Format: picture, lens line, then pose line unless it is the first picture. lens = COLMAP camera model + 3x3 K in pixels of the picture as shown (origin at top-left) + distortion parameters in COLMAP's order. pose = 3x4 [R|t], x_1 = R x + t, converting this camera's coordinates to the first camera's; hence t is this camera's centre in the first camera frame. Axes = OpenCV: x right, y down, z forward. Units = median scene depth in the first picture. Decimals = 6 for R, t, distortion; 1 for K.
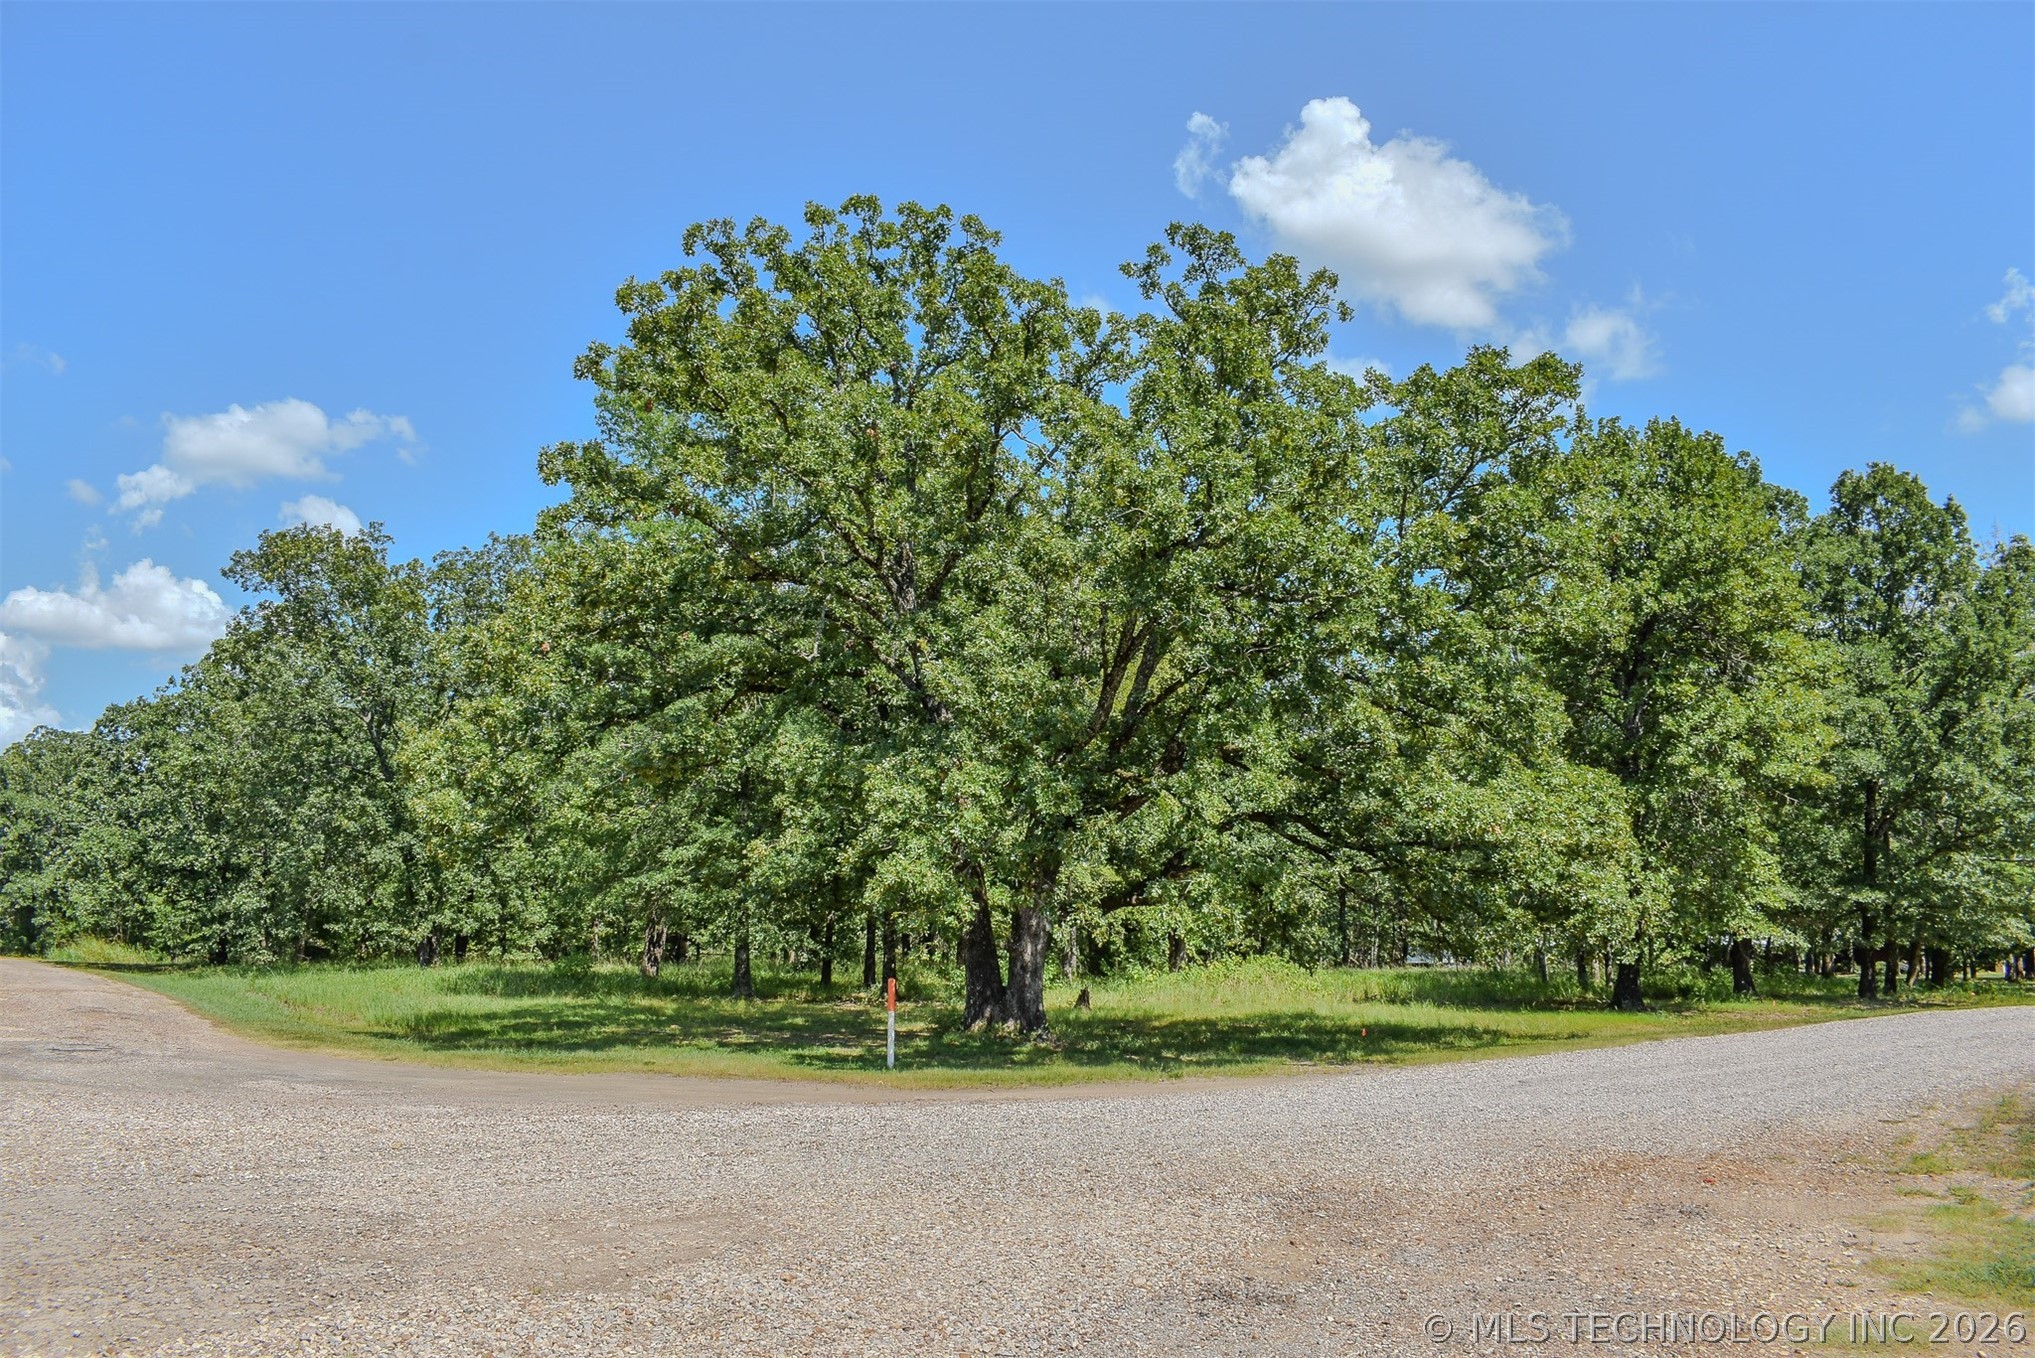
lens RADIAL K [[1552.5, 0, 1017.5], [0, 1552.5, 679.0], [0, 0, 1]] dist [-0.102338, 0.002212]
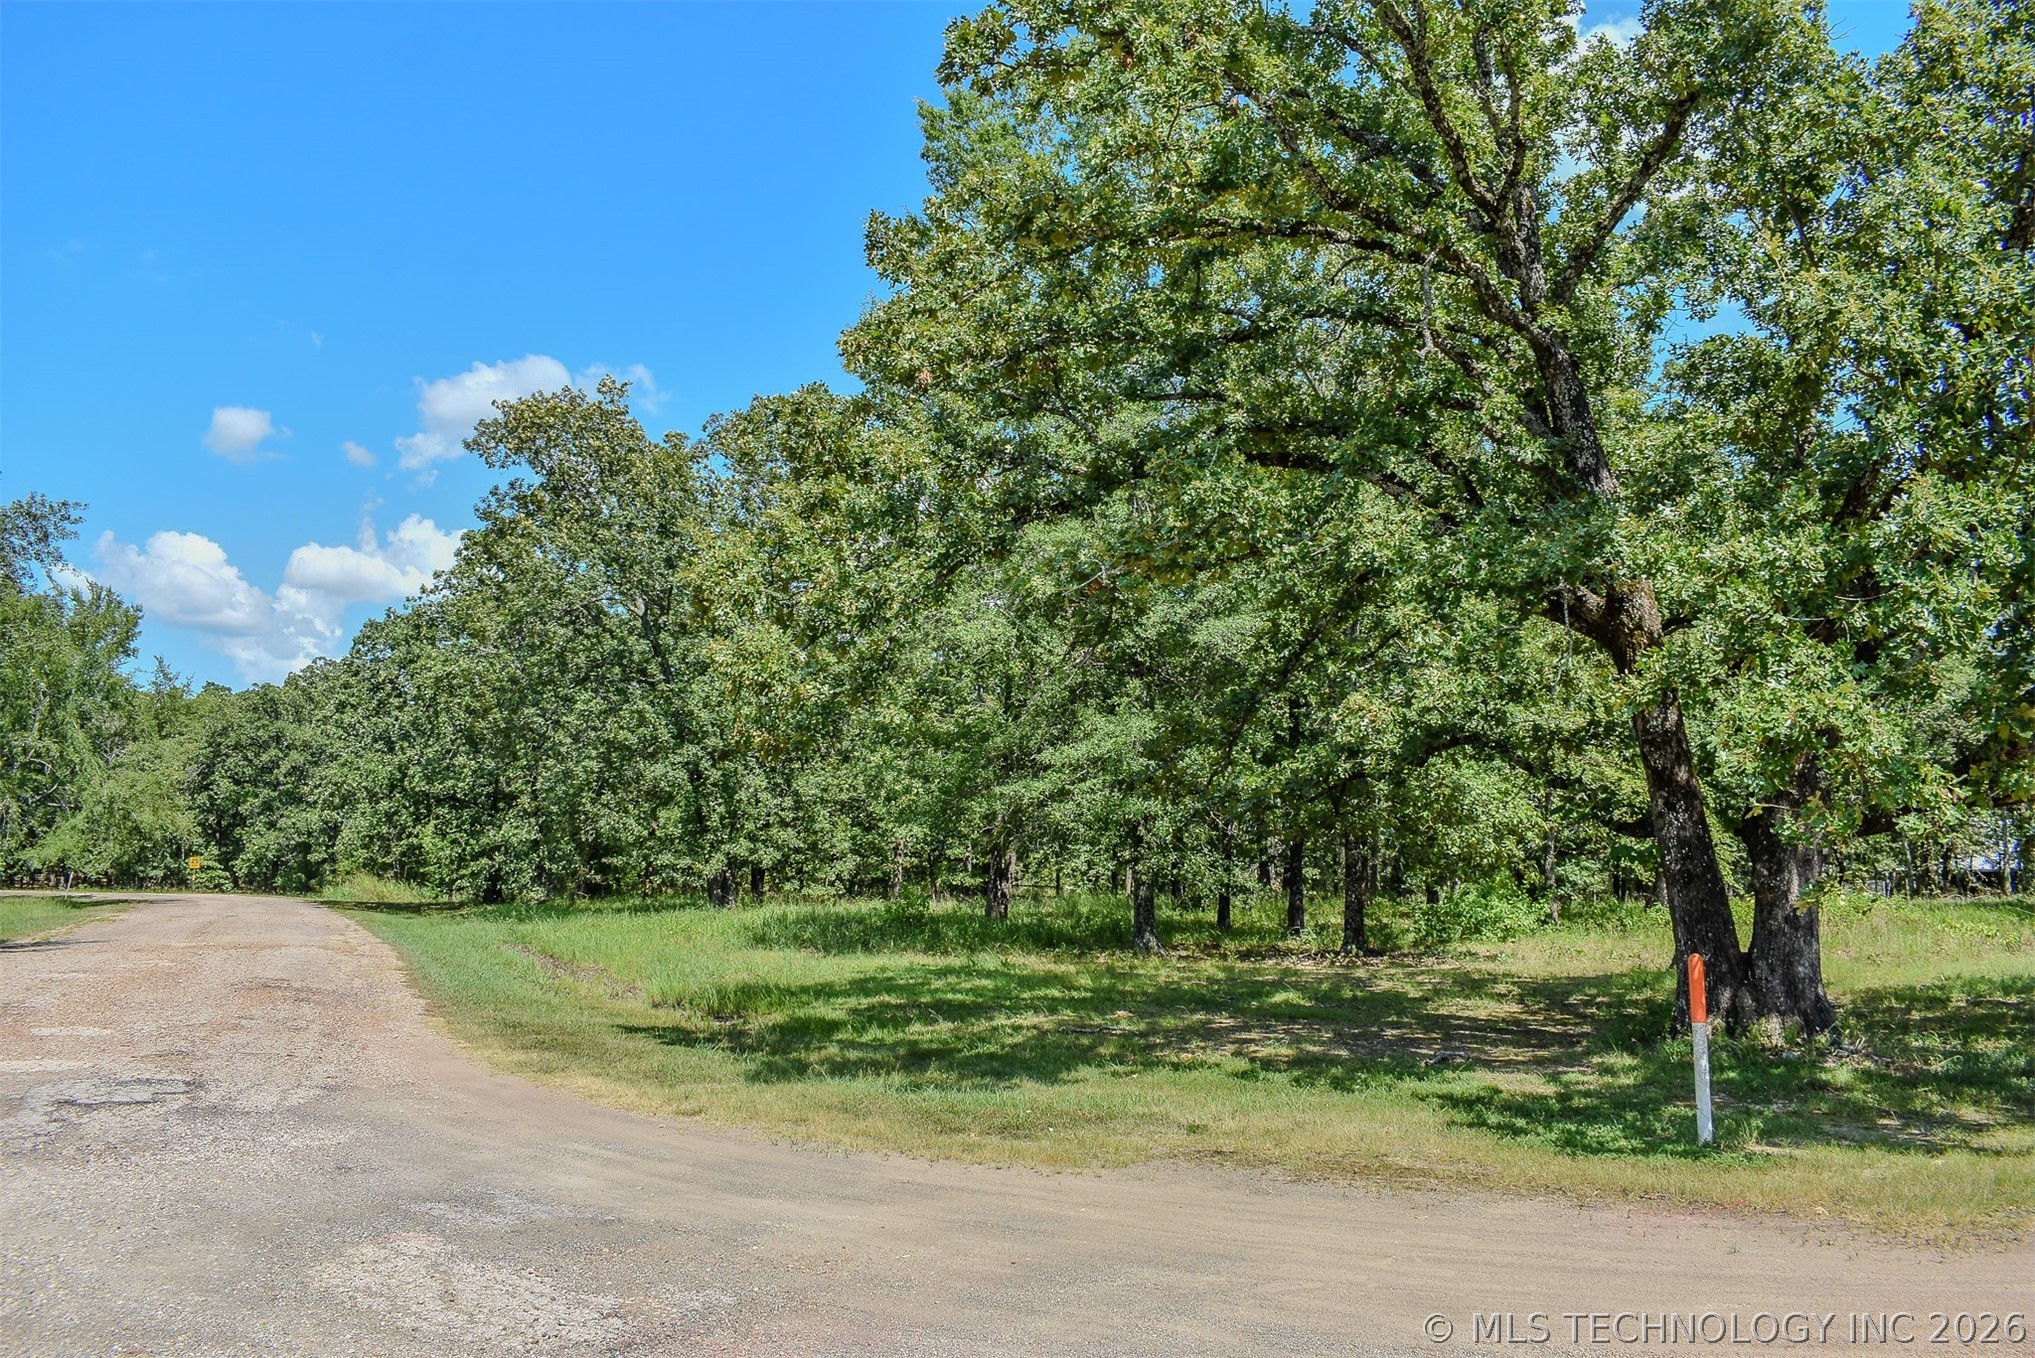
lens RADIAL K [[1552.5, 0, 1017.5], [0, 1552.5, 679.0], [0, 0, 1]] dist [-0.102338, 0.002212]
pose [[0.985704, -0.022033, -0.167039, -0.084091], [0.029805, 0.998580, 0.044163, 0.032229], [0.165829, -0.048510, 0.984961, 0.201604]]
